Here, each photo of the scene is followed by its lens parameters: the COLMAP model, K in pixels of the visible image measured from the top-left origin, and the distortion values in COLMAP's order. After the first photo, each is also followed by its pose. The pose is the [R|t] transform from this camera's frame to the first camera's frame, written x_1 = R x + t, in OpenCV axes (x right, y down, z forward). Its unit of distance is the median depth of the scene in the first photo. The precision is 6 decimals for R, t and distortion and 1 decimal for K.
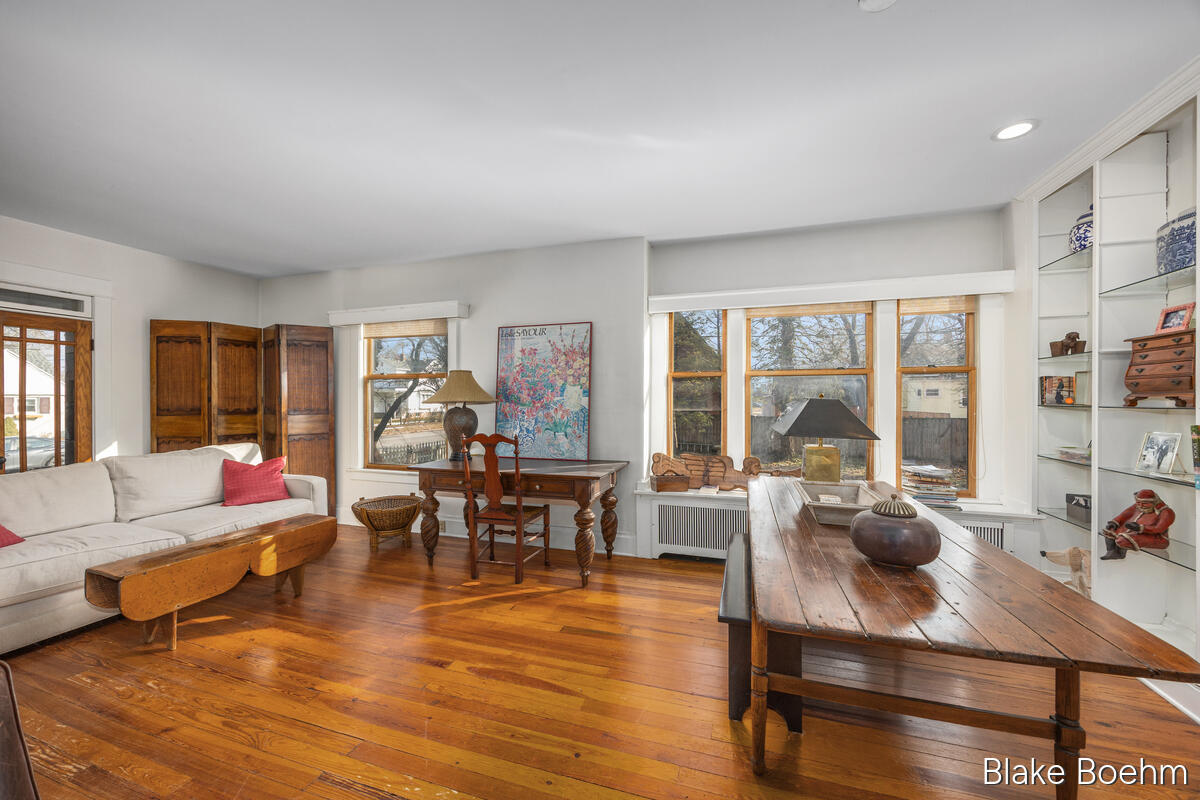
lens RADIAL K [[450.7, 0, 597.6], [0, 450.7, 398.2], [0, 0, 1]] dist [-0.001129, -0.000185]
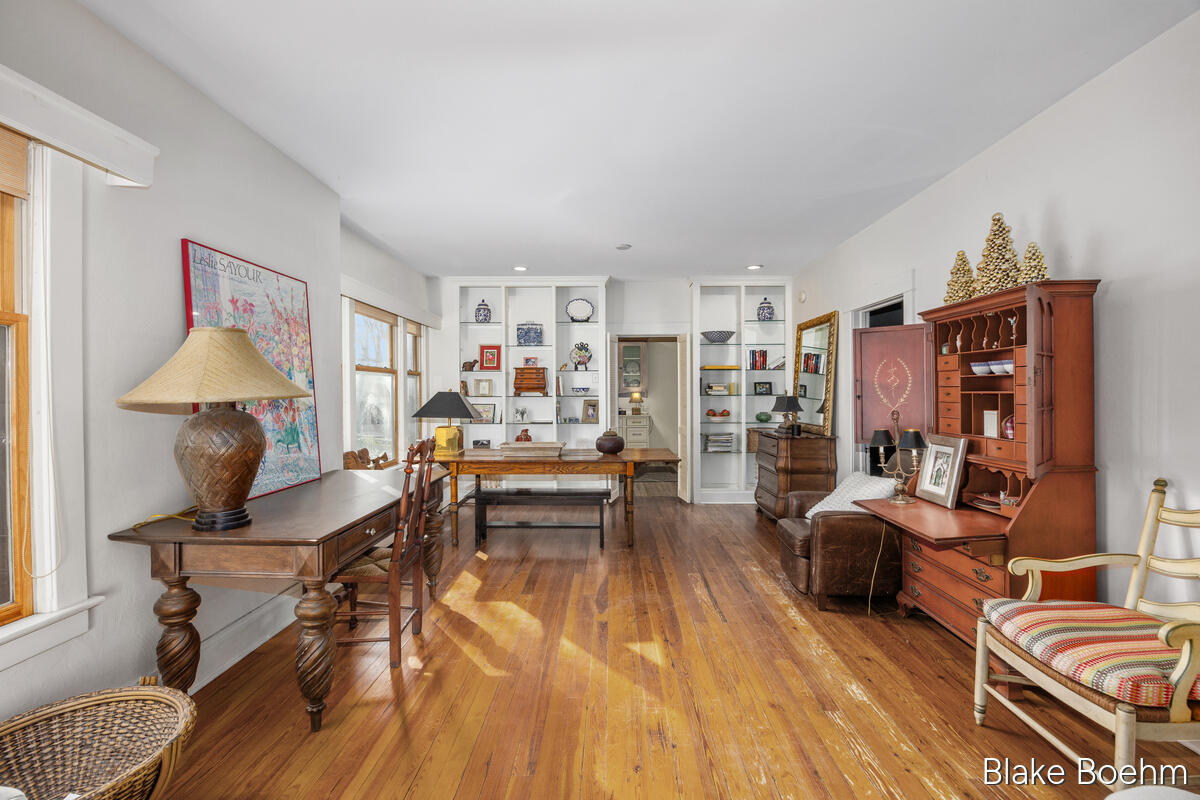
lens RADIAL K [[515.4, 0, 601.6], [0, 515.4, 396.2], [0, 0, 1]] dist [-0.000323, -0.000041]
pose [[-0.296461, -0.006372, 0.955024, -0.920709], [-0.000192, 0.999978, 0.006612, 0.002273], [-0.955045, 0.001777, -0.296456, 0.805801]]
